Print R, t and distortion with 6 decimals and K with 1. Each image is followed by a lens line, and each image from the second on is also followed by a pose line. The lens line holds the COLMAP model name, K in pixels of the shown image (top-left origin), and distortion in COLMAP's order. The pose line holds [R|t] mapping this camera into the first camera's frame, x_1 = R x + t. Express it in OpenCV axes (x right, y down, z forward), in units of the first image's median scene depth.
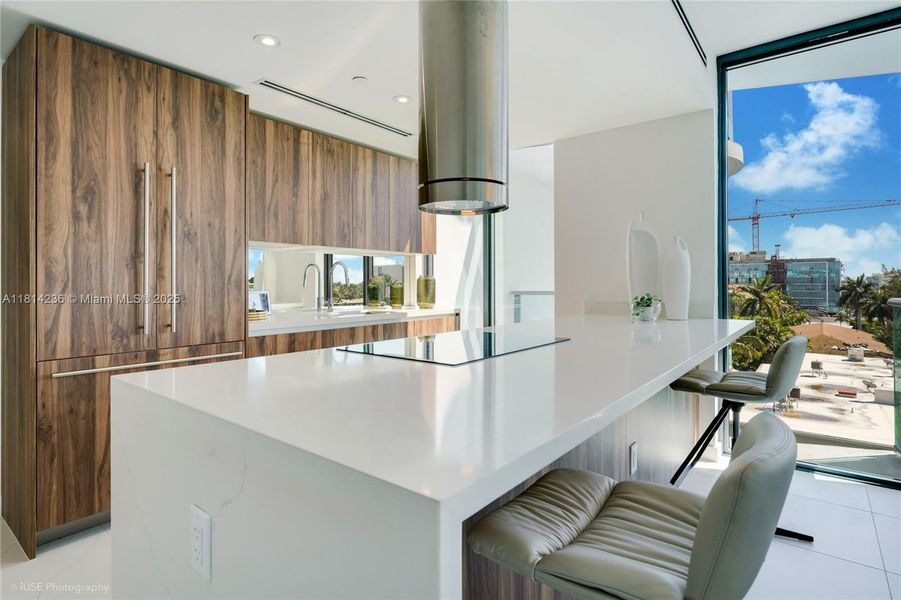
lens RADIAL K [[460.4, 0, 440.1], [0, 460.4, 289.5], [0, 0, 1]] dist [-0.012327, 0.001296]
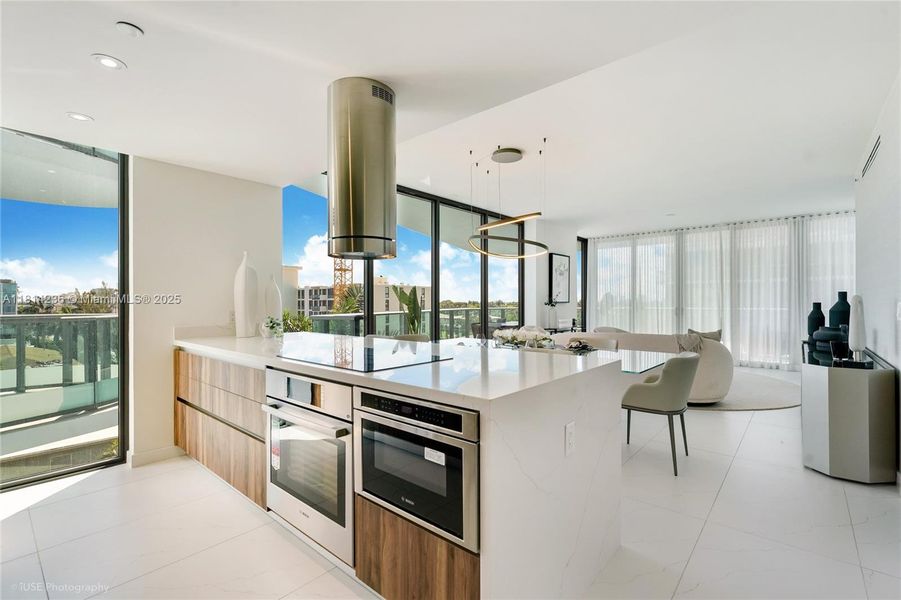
lens RADIAL K [[404.1, 0, 454.1], [0, 404.1, 304.9], [0, 0, 1]] dist [0.001632, -0.000581]
pose [[0.010497, -0.010377, 0.999891, -0.730238], [0.021173, 0.999724, 0.010153, -0.021264], [-0.999721, 0.021064, 0.010714, 0.461823]]
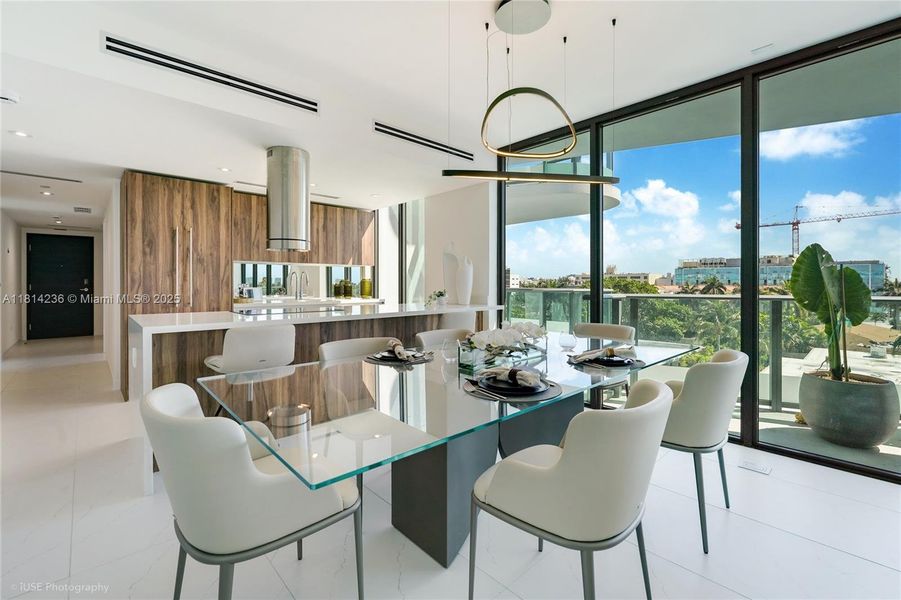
lens RADIAL K [[404.1, 0, 455.1], [0, 404.1, 291.2], [0, 0, 1]] dist [0.001632, -0.000581]
pose [[0.993571, -0.001464, -0.113198, 0.719478], [0.001462, 0.999999, -0.000103, 0.020540], [0.113198, -0.000063, 0.993572, -0.609056]]
